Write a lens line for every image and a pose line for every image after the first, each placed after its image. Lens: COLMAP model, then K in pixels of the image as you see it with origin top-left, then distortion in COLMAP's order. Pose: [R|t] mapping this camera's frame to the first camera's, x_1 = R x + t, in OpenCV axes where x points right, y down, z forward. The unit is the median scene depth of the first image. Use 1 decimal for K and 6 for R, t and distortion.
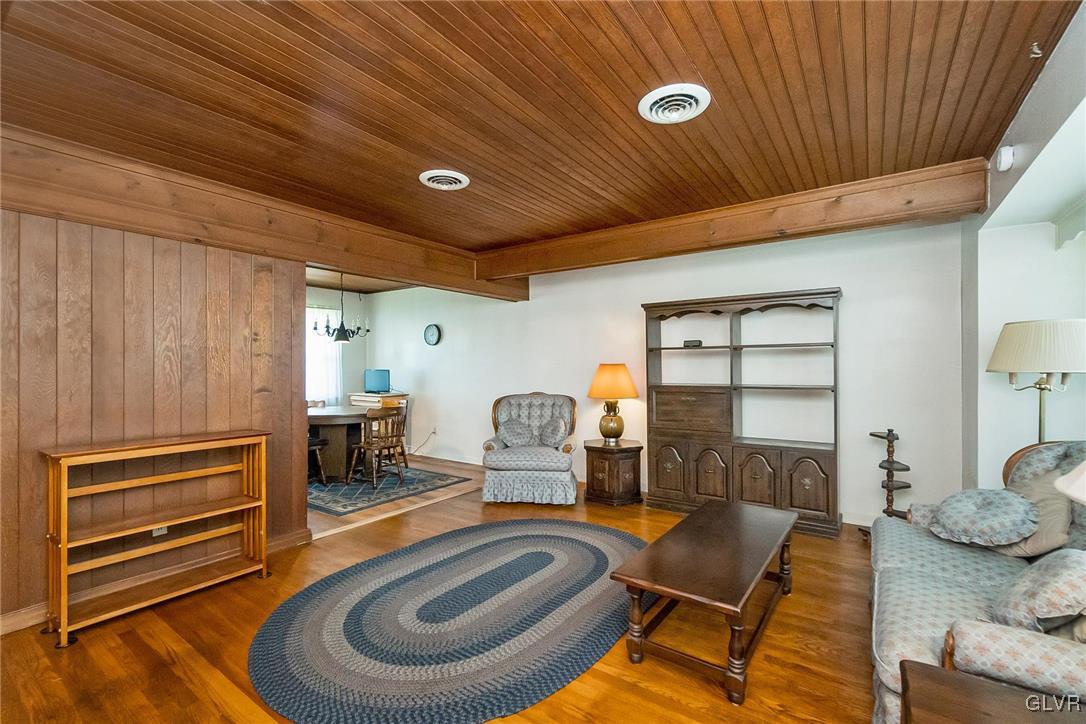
lens RADIAL K [[478.5, 0, 543.0], [0, 478.5, 362.0], [0, 0, 1]] dist [0.000120, 0.000176]
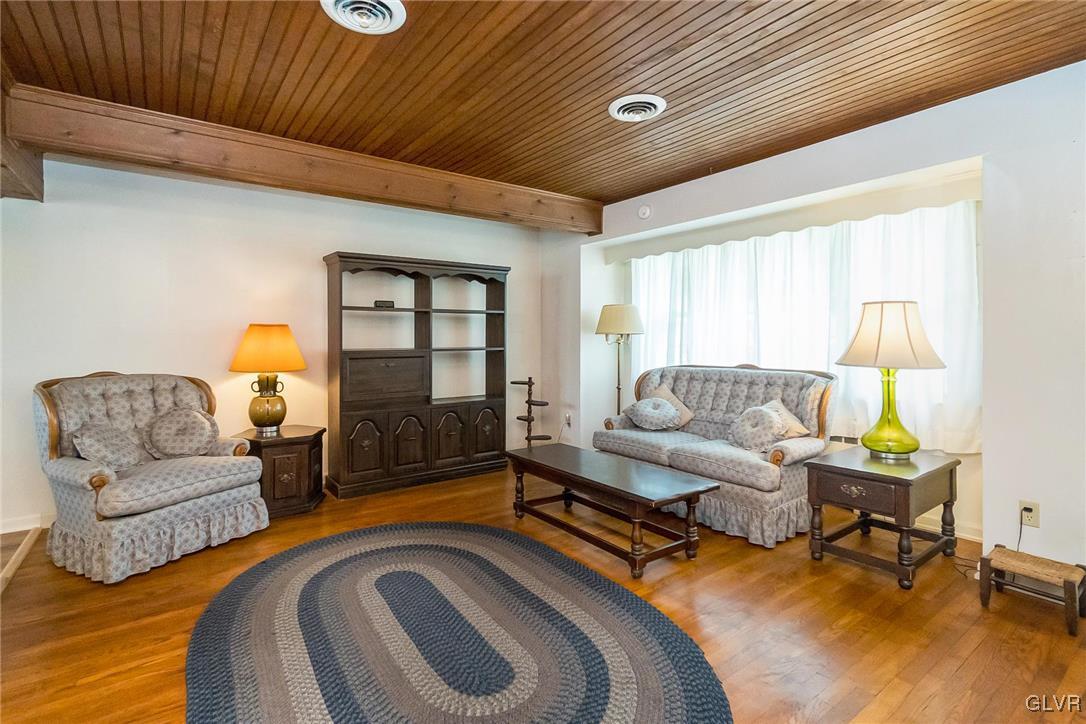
lens RADIAL K [[519.4, 0, 536.5], [0, 519.4, 331.3], [0, 0, 1]] dist [-0.001995, 0.000055]
pose [[0.327547, 0.015642, 0.944705, -0.532094], [-0.006374, 0.999877, -0.014346, 0.025920], [-0.944813, -0.001322, 0.327607, 0.405196]]
